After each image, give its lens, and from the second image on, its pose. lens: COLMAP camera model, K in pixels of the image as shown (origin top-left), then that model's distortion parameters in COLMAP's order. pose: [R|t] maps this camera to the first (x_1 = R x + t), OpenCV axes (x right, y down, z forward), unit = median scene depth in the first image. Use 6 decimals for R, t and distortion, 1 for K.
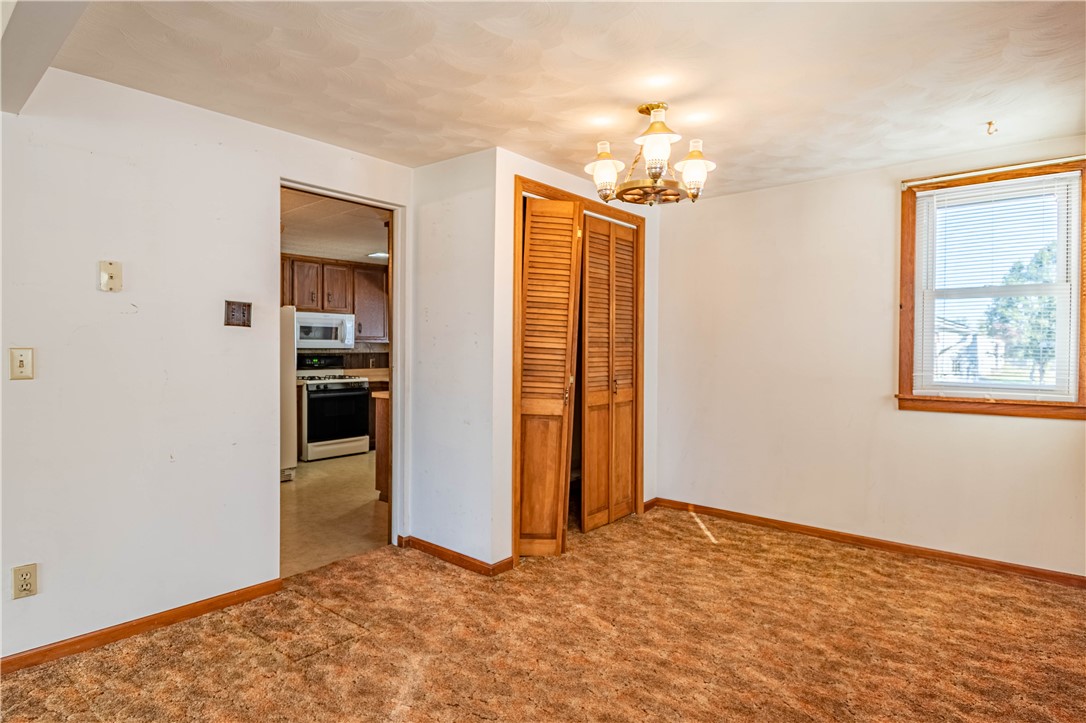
lens RADIAL K [[580.4, 0, 546.5], [0, 580.4, 354.2], [0, 0, 1]] dist [0.001012, -0.001354]
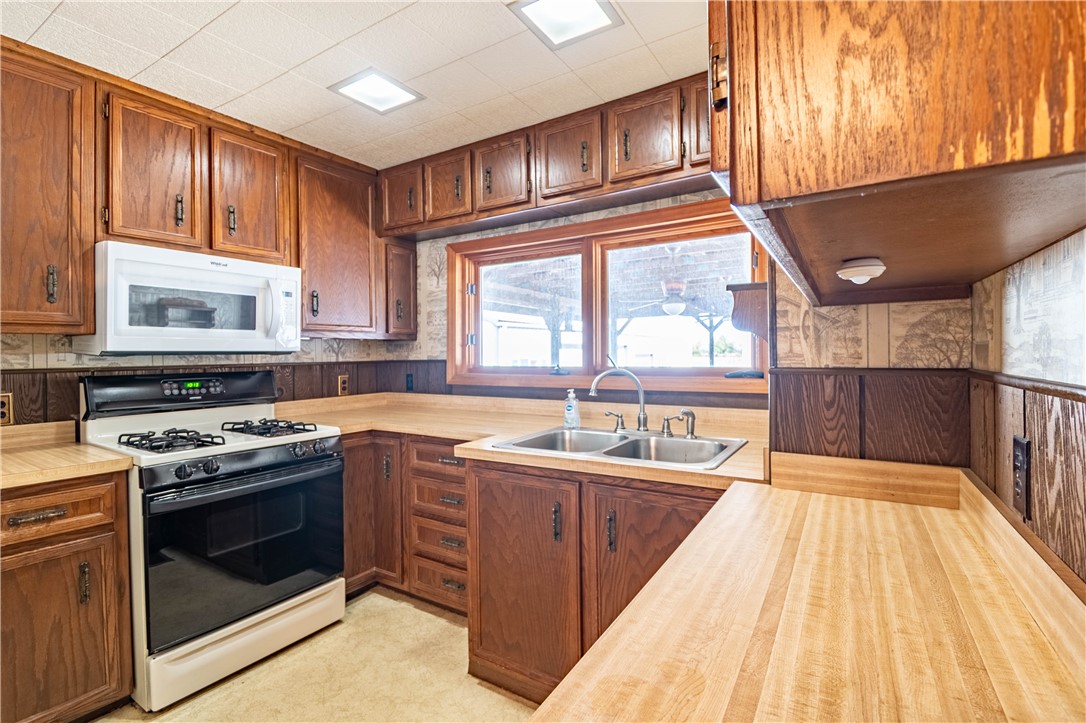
lens RADIAL K [[482.2, 0, 548.8], [0, 482.2, 351.8], [0, 0, 1]] dist [0.000932, -0.008150]
pose [[0.986753, -0.017747, 0.161256, -0.456230], [0.019919, 0.999731, -0.011861, -0.005426], [-0.161002, 0.014916, 0.986841, 1.360166]]
